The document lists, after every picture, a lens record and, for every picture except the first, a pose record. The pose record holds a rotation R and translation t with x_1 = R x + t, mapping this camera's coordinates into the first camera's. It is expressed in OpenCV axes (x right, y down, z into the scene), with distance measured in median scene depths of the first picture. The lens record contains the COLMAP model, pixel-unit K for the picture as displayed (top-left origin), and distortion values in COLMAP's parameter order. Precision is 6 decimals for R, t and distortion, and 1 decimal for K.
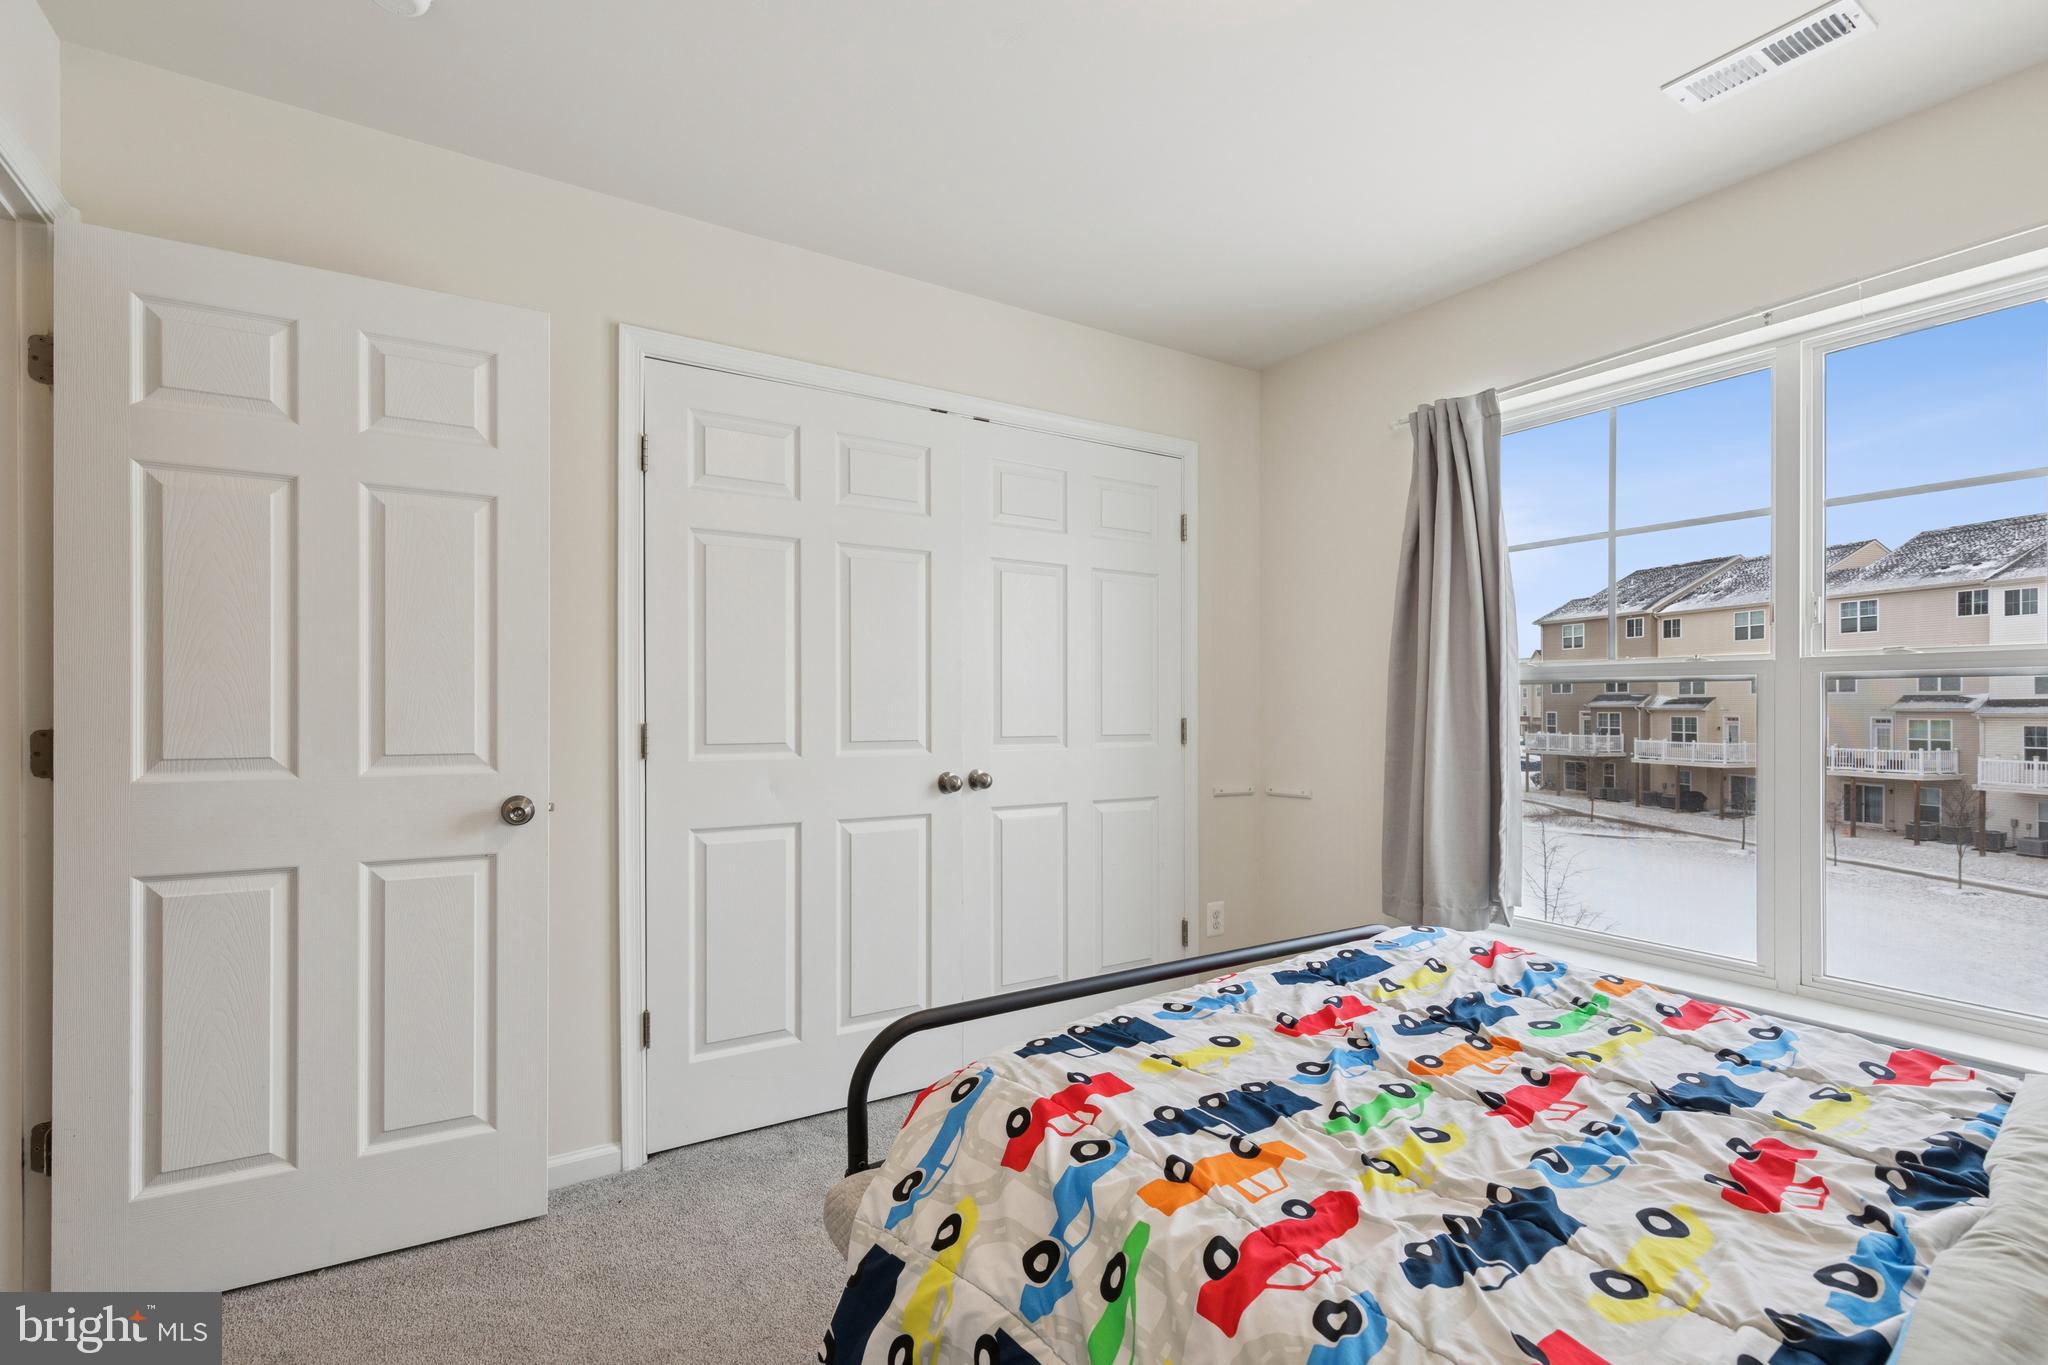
lens RADIAL K [[933.5, 0, 1020.7], [0, 933.5, 711.1], [0, 0, 1]] dist [0.009549, -0.001050]
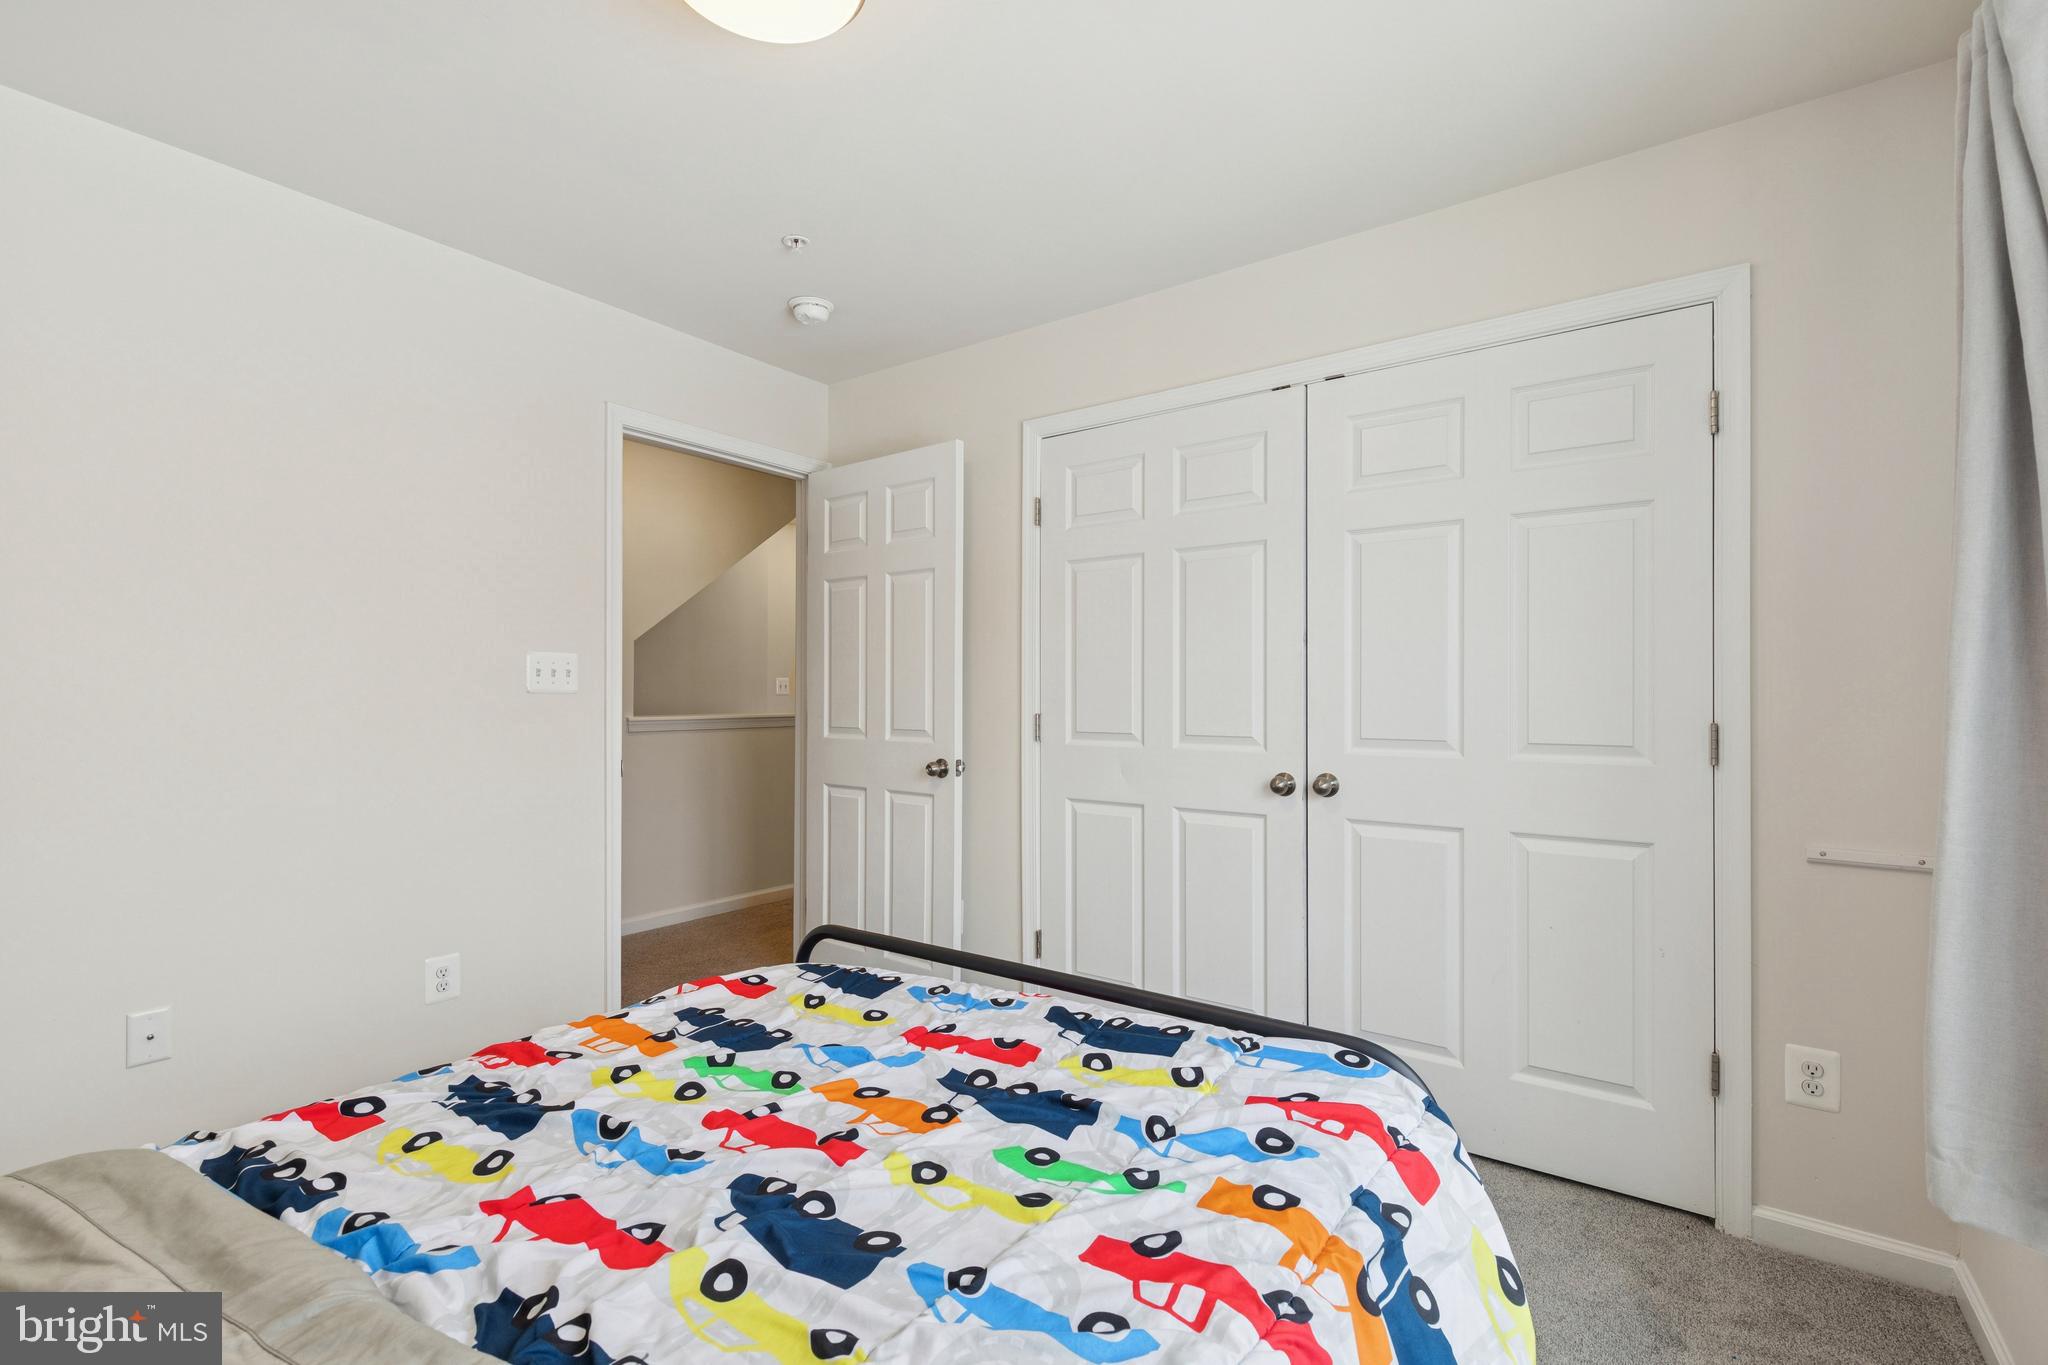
lens RADIAL K [[933.5, 0, 1024.4], [0, 933.5, 704.0], [0, 0, 1]] dist [0.009549, -0.001050]
pose [[0.359254, 0.005062, -0.933226, 1.004390], [-0.006347, 0.999975, 0.002980, -0.006487], [0.933218, 0.004853, 0.359277, 0.607893]]
